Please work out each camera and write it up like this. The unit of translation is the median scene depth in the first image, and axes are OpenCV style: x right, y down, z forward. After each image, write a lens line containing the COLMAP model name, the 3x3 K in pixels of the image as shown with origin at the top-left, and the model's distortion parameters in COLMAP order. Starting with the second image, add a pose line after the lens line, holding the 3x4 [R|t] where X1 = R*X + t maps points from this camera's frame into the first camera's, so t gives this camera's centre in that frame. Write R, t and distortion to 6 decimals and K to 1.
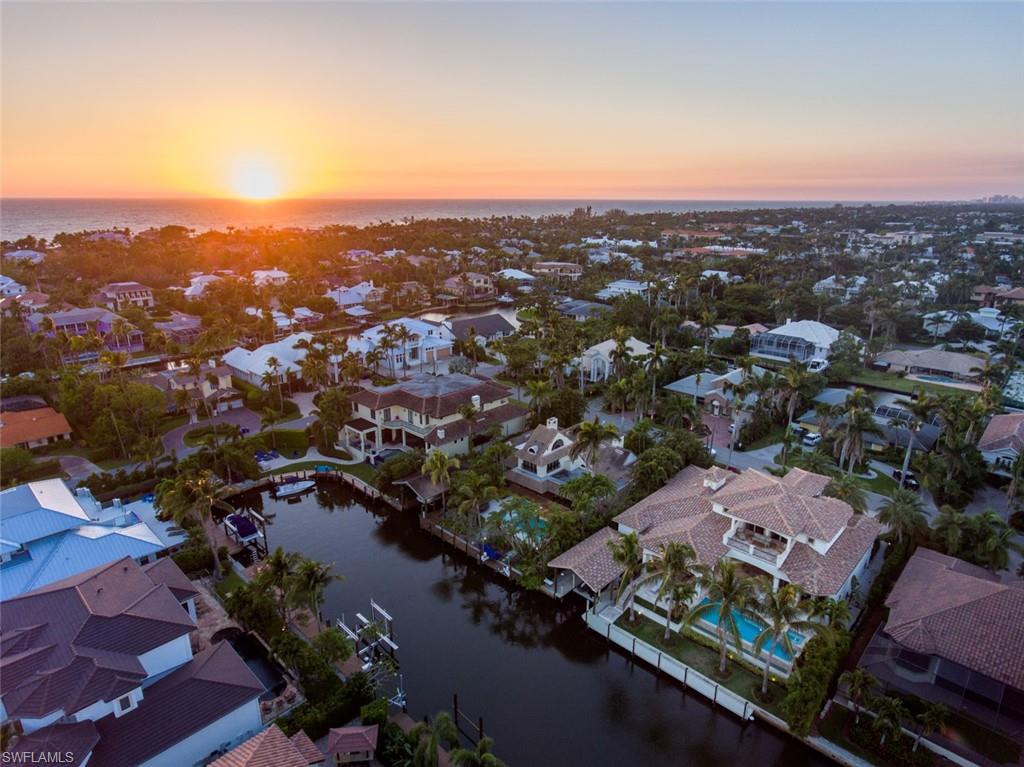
lens RADIAL K [[599.6, 0, 512.0], [0, 599.6, 383.5], [0, 0, 1]] dist [-0.005292, 0.000186]
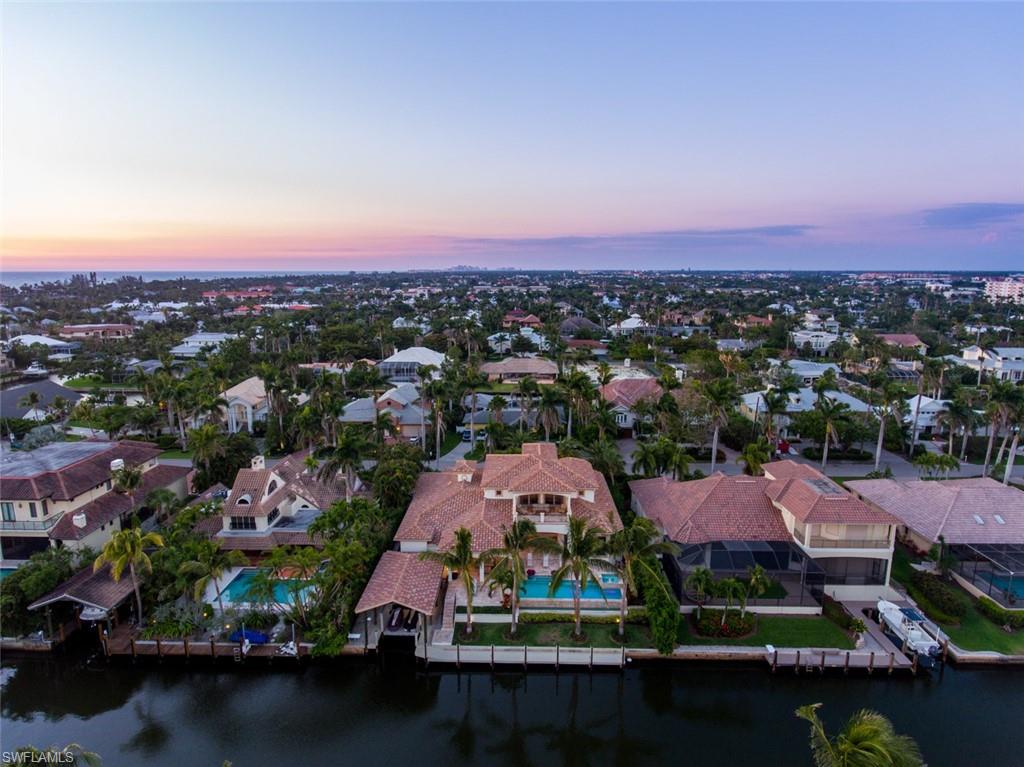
lens RADIAL K [[599.6, 0, 512.0], [0, 599.6, 383.5], [0, 0, 1]] dist [-0.005292, 0.000186]
pose [[0.738632, -0.130957, 0.661266, -0.200690], [0.201784, 0.978923, -0.031526, 0.057257], [-0.643200, 0.156719, 0.749488, 0.176578]]
